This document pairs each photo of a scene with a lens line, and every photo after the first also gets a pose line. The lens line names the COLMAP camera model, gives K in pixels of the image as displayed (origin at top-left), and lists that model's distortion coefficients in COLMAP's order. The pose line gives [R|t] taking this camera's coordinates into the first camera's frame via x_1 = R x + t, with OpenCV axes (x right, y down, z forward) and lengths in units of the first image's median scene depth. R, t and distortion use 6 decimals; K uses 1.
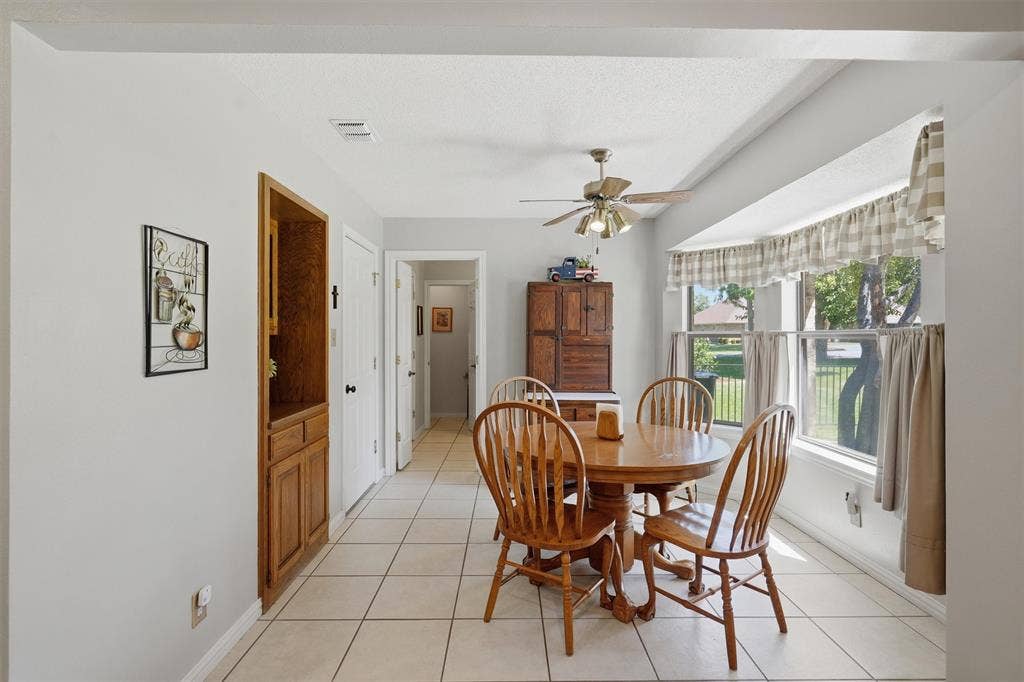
lens RADIAL K [[489.4, 0, 510.6], [0, 489.4, 338.9], [0, 0, 1]] dist [0.000844, 0.001064]
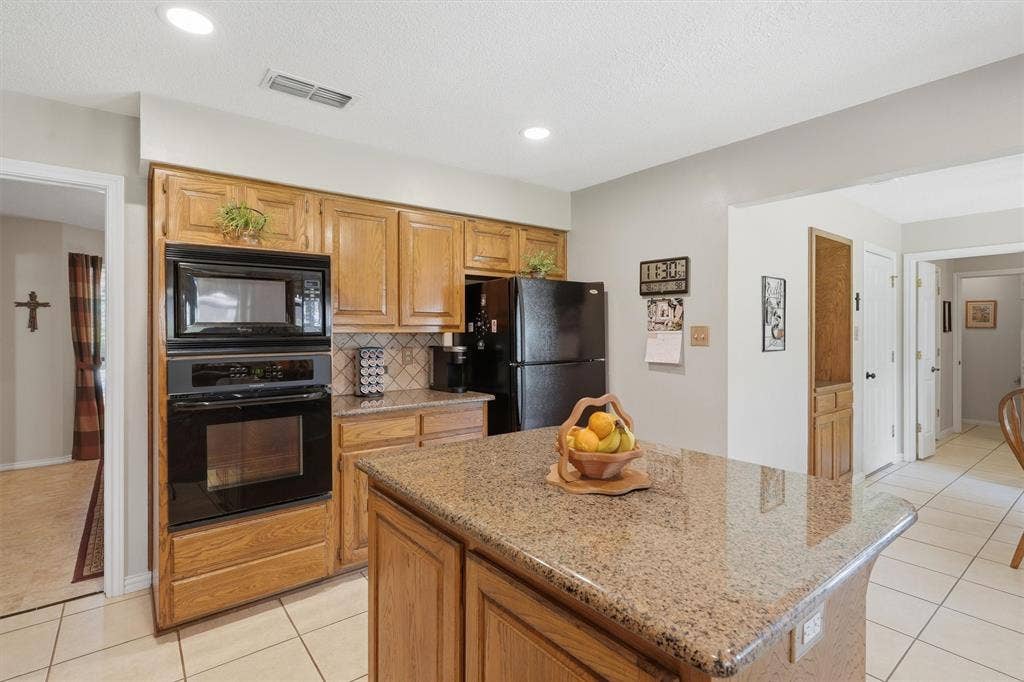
lens RADIAL K [[489.4, 0, 513.9], [0, 489.4, 333.4], [0, 0, 1]] dist [0.000844, 0.001064]
pose [[0.613505, 0.001300, -0.789690, 0.100588], [-0.006478, 0.999973, -0.003386, 0.007162], [0.789664, 0.007193, 0.613497, -0.492643]]
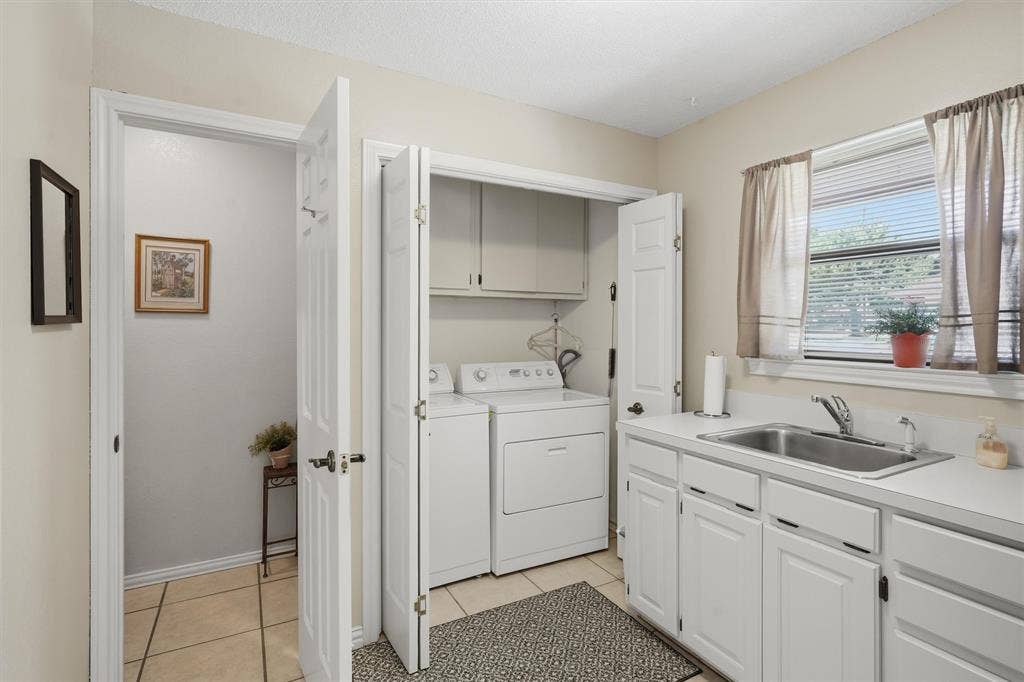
lens RADIAL K [[489.4, 0, 499.9], [0, 489.4, 322.1], [0, 0, 1]] dist [0.000844, 0.001064]
pose [[0.886047, 0.000678, 0.463594, -0.241592], [0.003778, 0.999955, -0.008683, -0.013249], [-0.463579, 0.009445, 0.886005, 1.510214]]
